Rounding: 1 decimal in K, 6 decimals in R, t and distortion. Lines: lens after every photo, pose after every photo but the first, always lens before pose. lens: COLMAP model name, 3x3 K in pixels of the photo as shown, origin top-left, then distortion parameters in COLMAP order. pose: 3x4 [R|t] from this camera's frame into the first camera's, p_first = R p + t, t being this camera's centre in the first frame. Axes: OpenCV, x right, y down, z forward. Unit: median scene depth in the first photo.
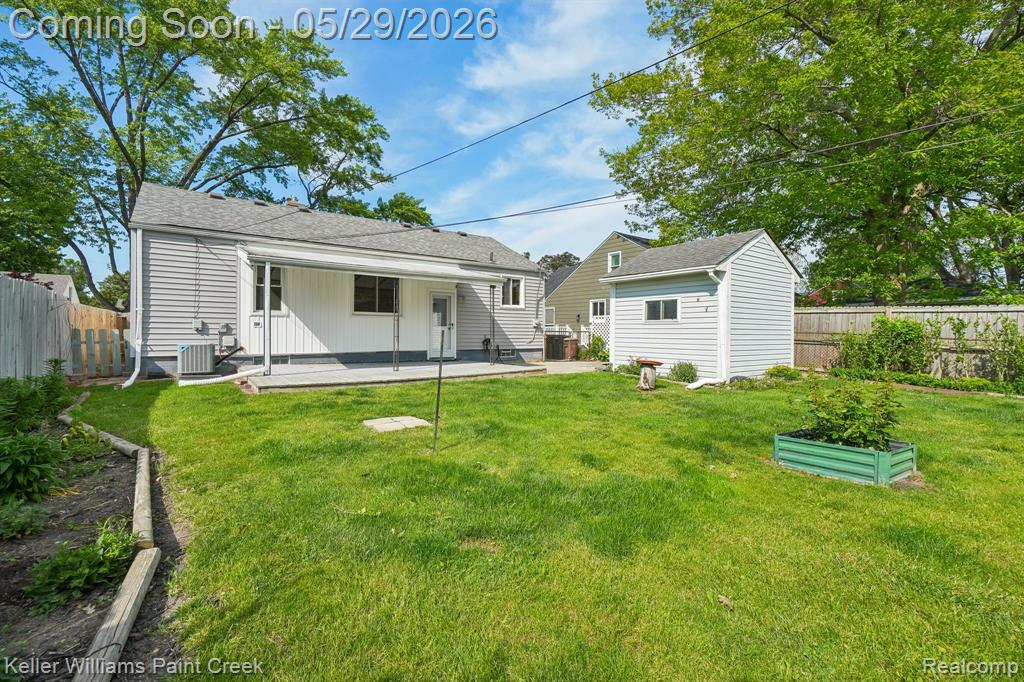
lens RADIAL K [[456.6, 0, 509.5], [0, 456.6, 338.5], [0, 0, 1]] dist [0.018109, -0.000234]
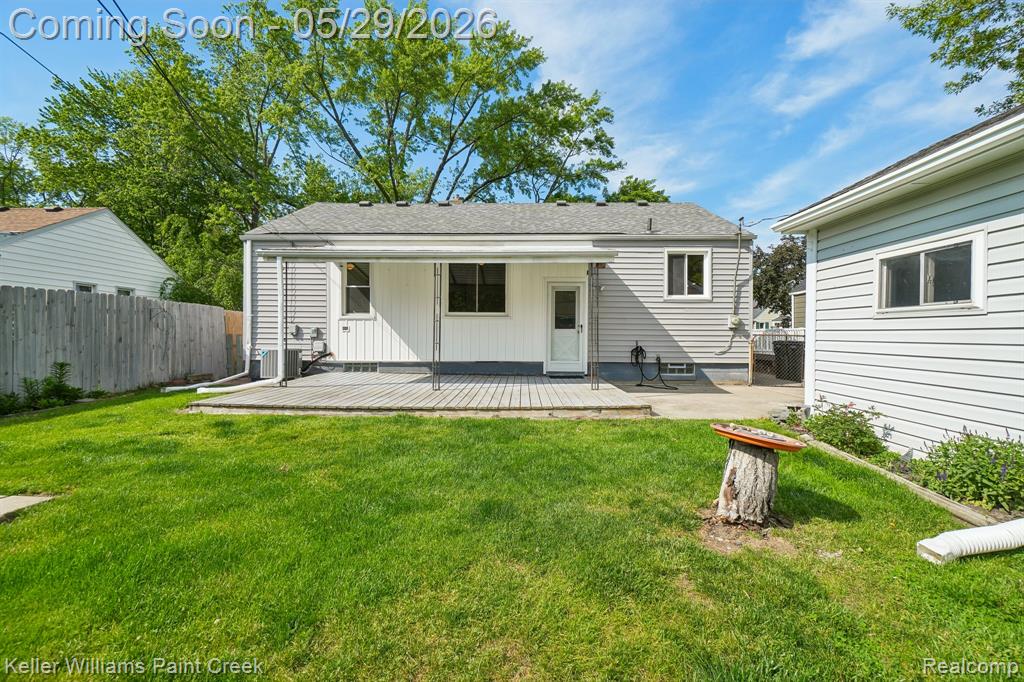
lens RADIAL K [[446.2, 0, 515.5], [0, 446.2, 337.2], [0, 0, 1]] dist [-0.007280, 0.003049]
pose [[0.799215, 0.002278, -0.601040, 0.215459], [-0.008754, 0.999931, -0.007851, -0.007259], [0.600981, 0.011536, 0.799180, 0.395481]]
